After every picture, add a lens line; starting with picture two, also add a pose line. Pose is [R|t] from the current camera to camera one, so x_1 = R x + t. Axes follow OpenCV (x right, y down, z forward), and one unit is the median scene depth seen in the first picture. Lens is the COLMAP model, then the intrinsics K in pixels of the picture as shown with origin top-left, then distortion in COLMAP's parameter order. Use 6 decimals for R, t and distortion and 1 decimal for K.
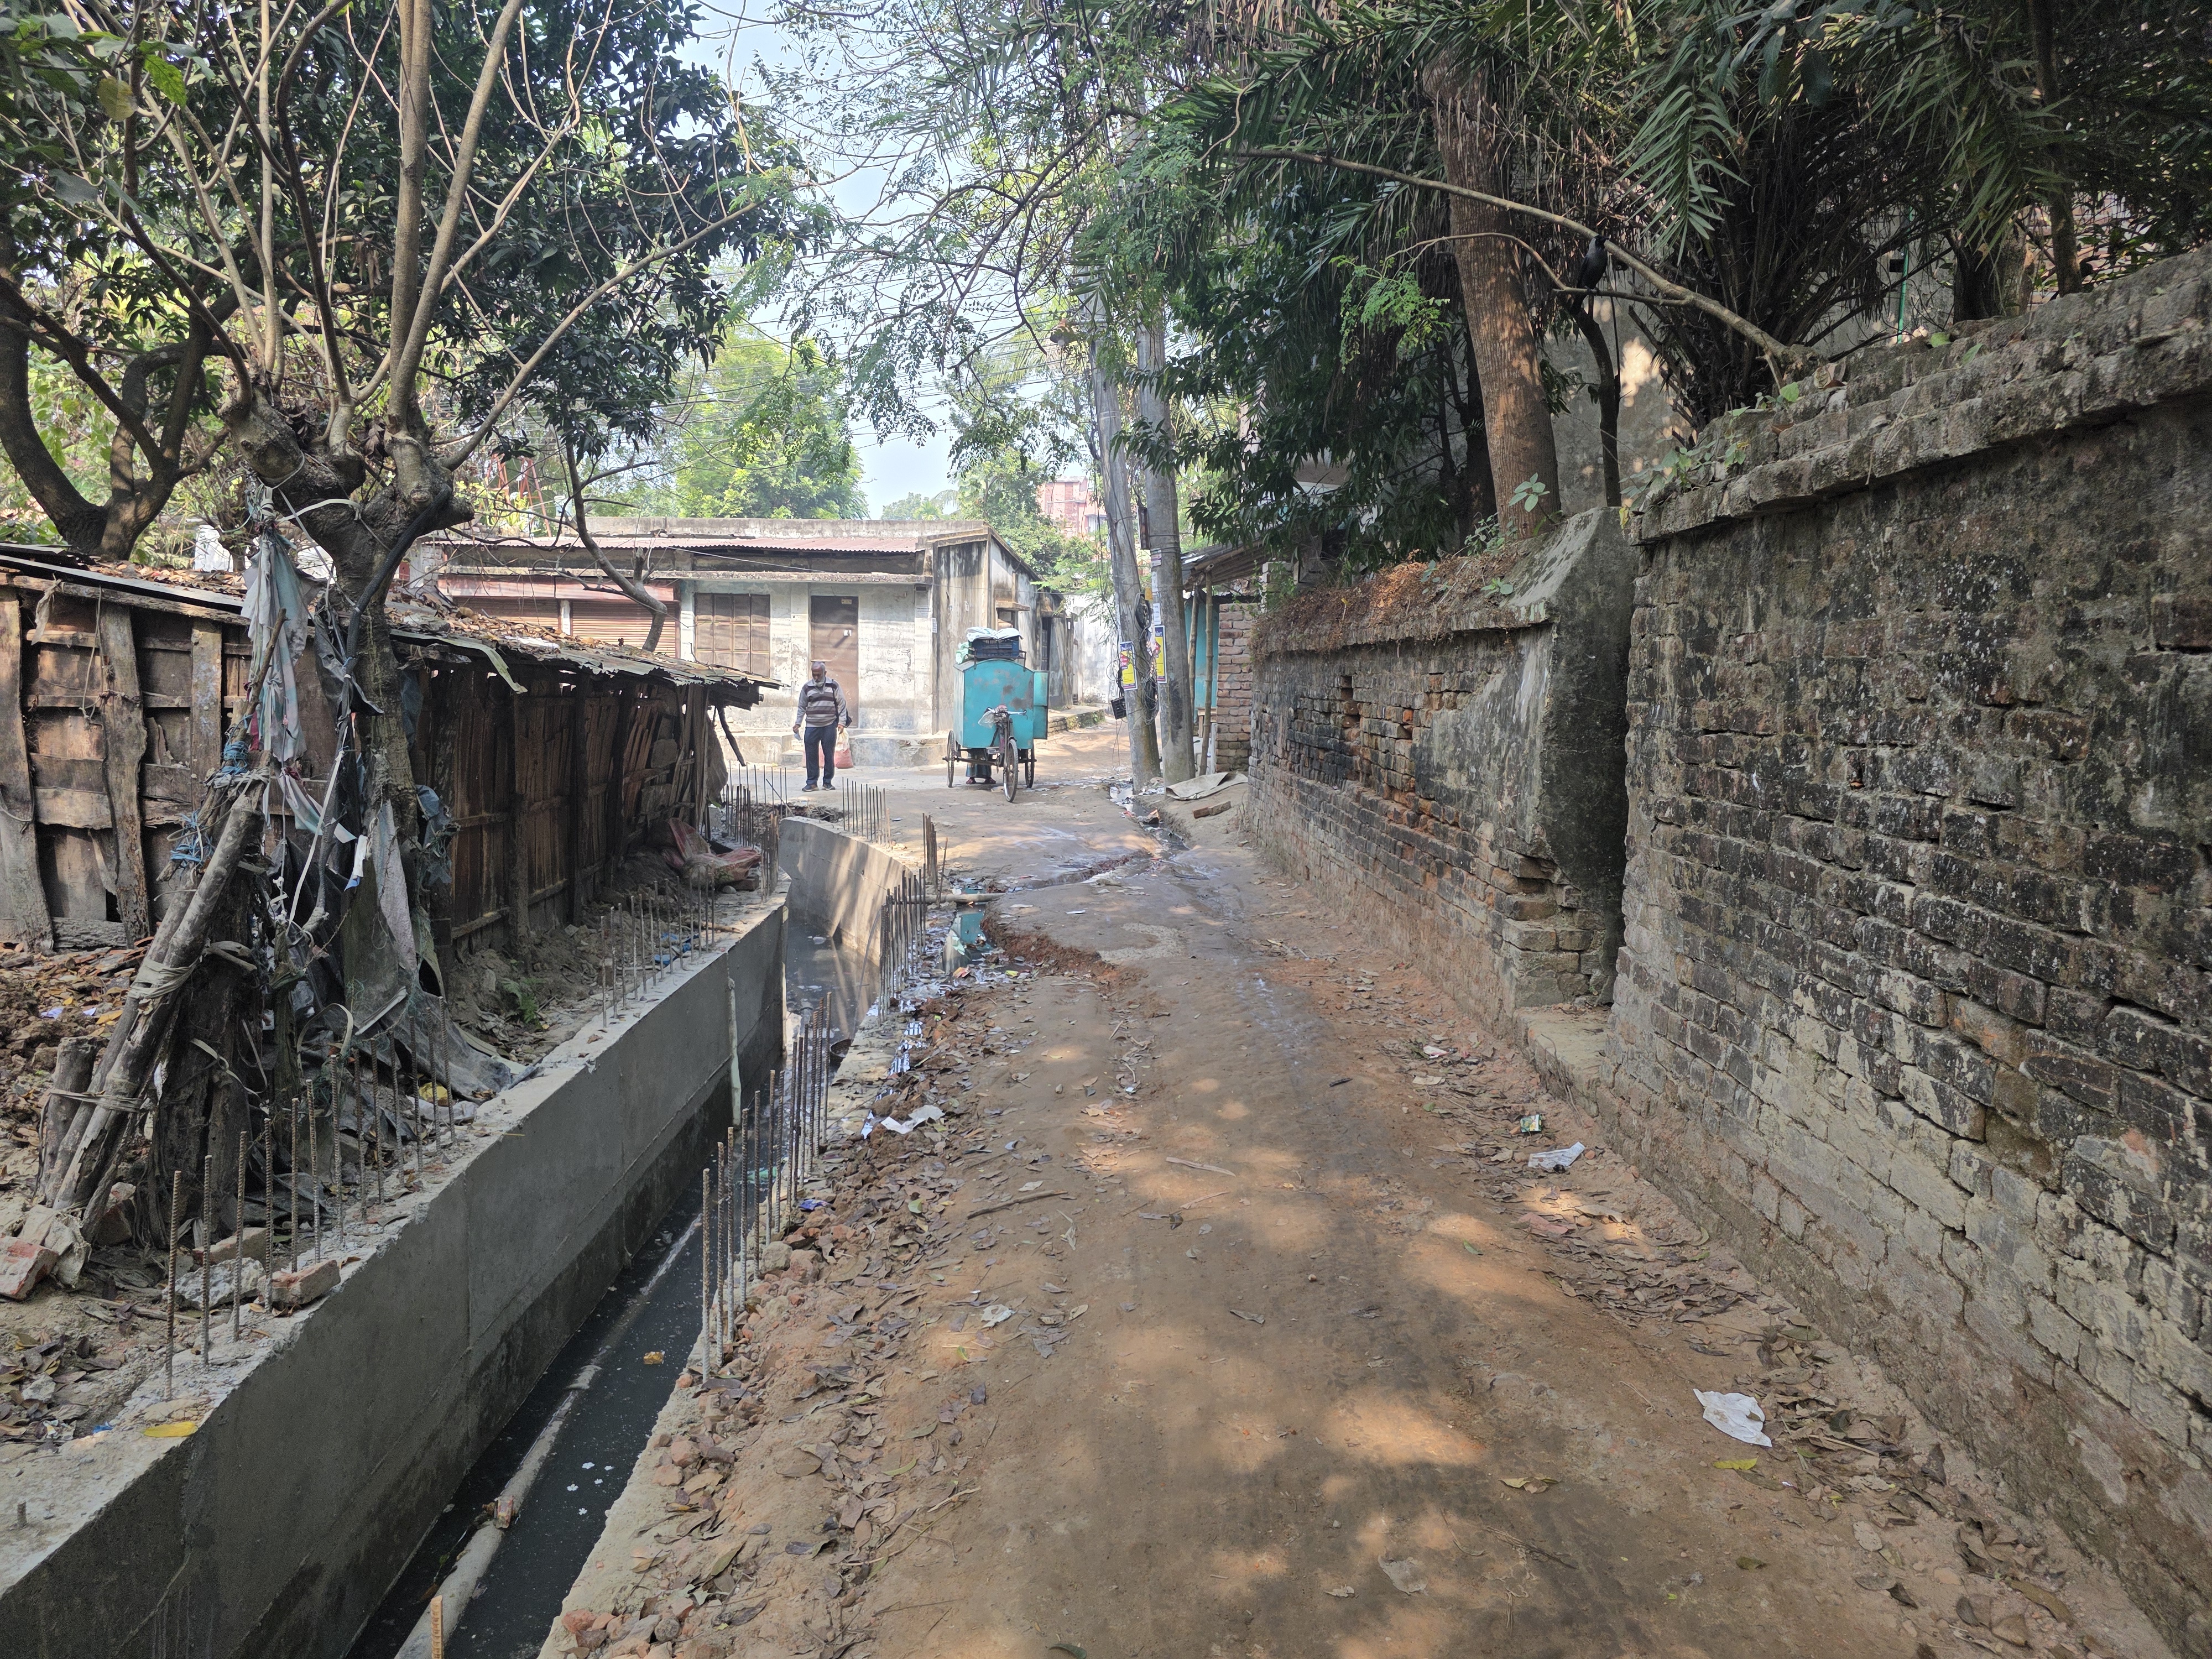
lens RADIAL K [[1485.6, 0, 1113.1], [0, 1485.6, 822.3], [0, 0, 1]] dist [-0.011550, -0.013825]
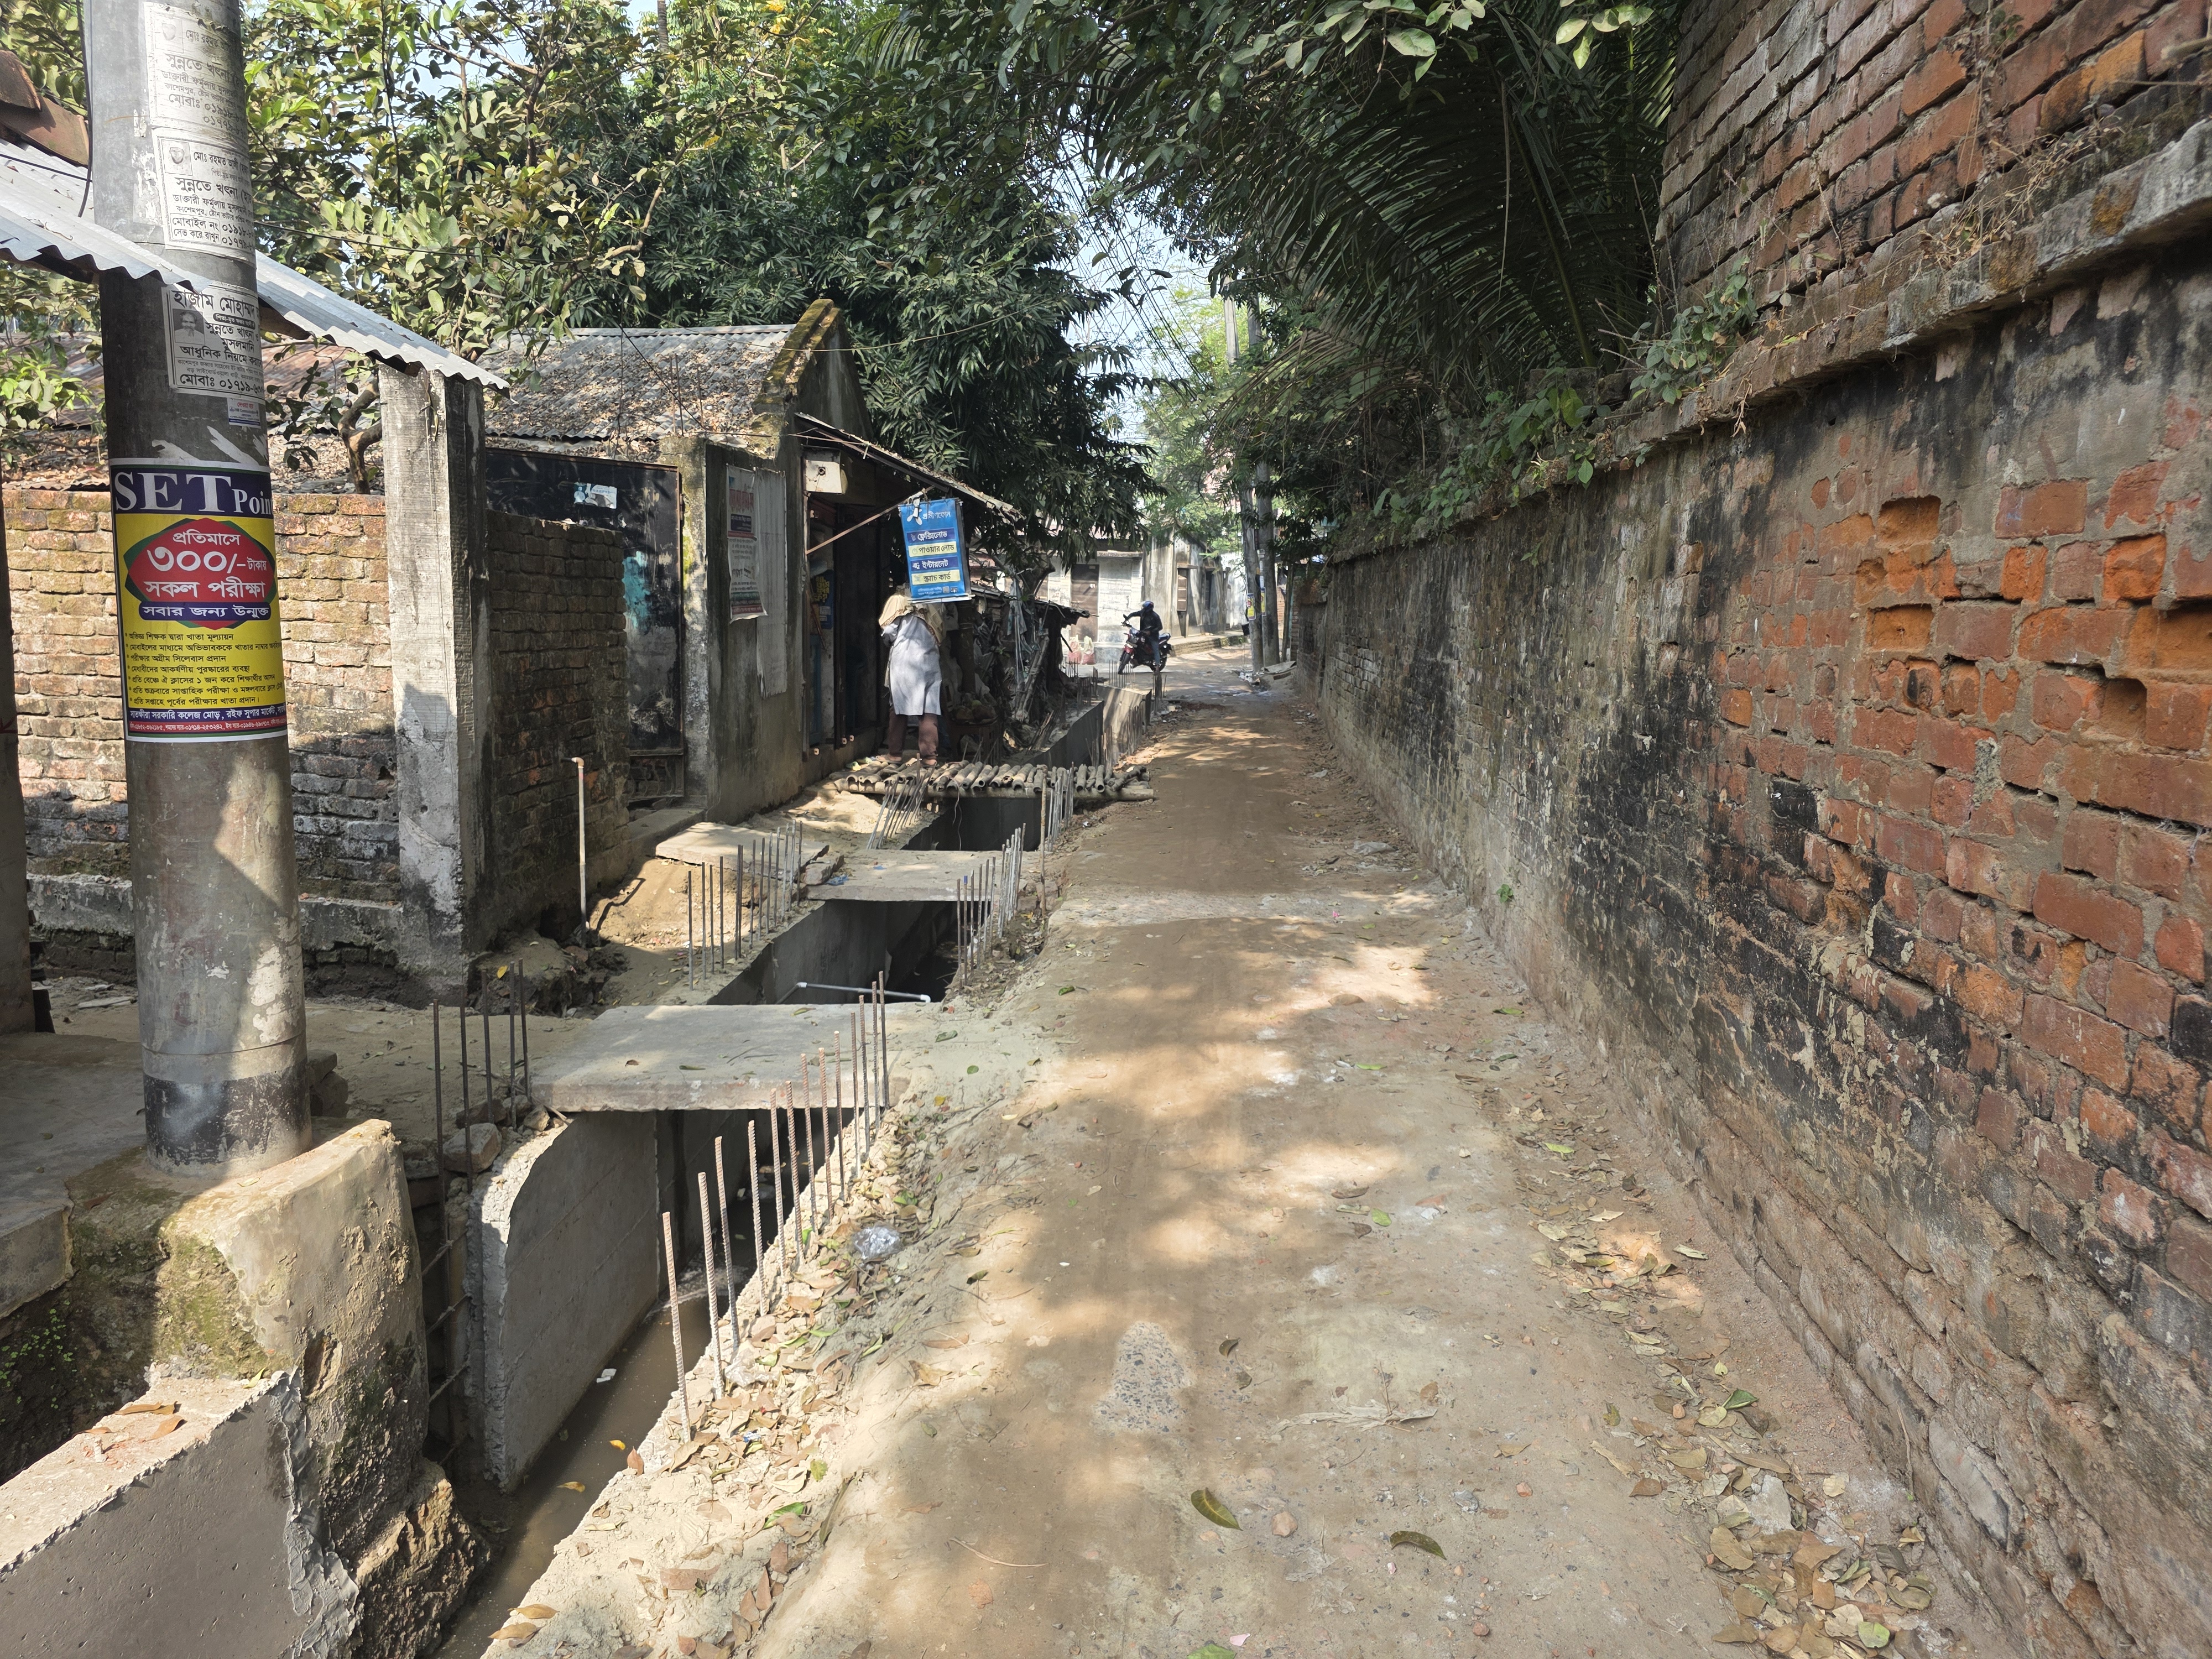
lens RADIAL K [[1485.6, 0, 1100.5], [0, 1485.6, 835.6], [0, 0, 1]] dist [-0.011550, -0.013825]
pose [[0.992830, 0.026654, -0.116528, 0.058865], [-0.020268, 0.998245, 0.055646, 0.098287], [0.117807, -0.052885, 0.991627, -1.077984]]
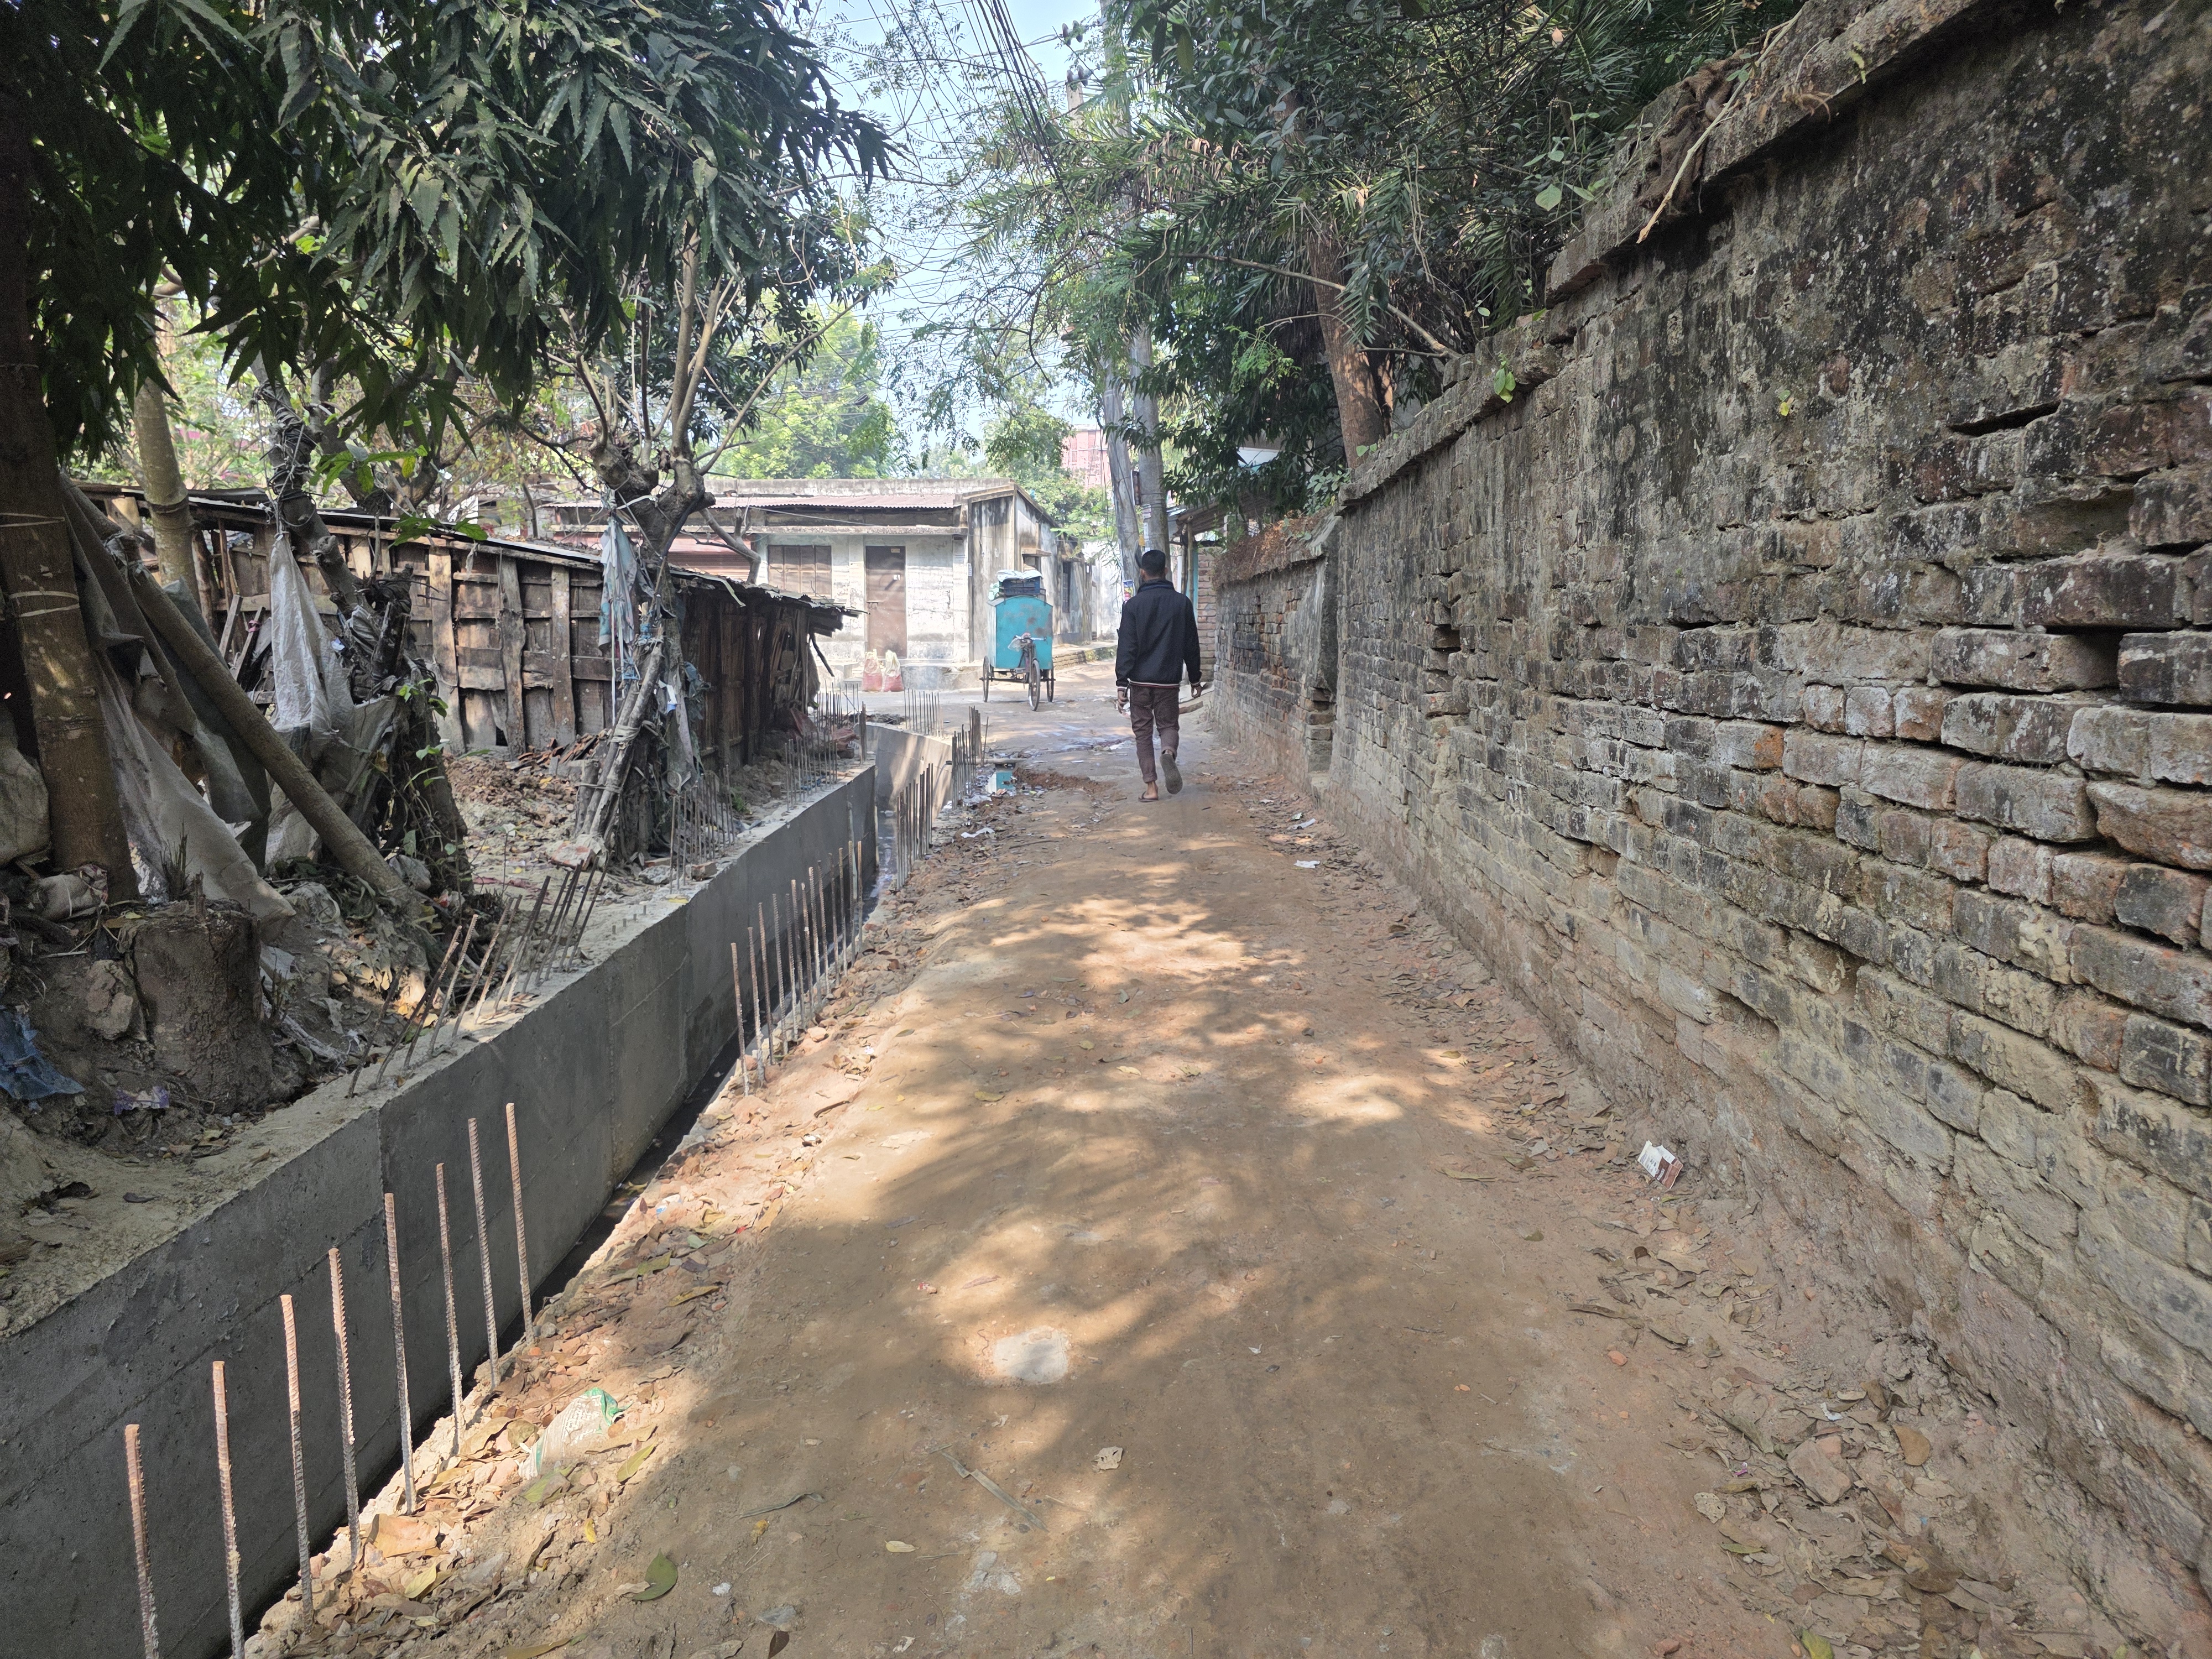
lens RADIAL K [[1485.6, 0, 1113.3], [0, 1485.6, 843.0], [0, 0, 1]] dist [-0.011550, -0.013825]
pose [[0.999739, -0.009996, -0.020547, 0.023668], [0.010996, 0.998731, 0.049145, 0.041194], [0.020030, -0.049358, 0.998580, -0.278562]]
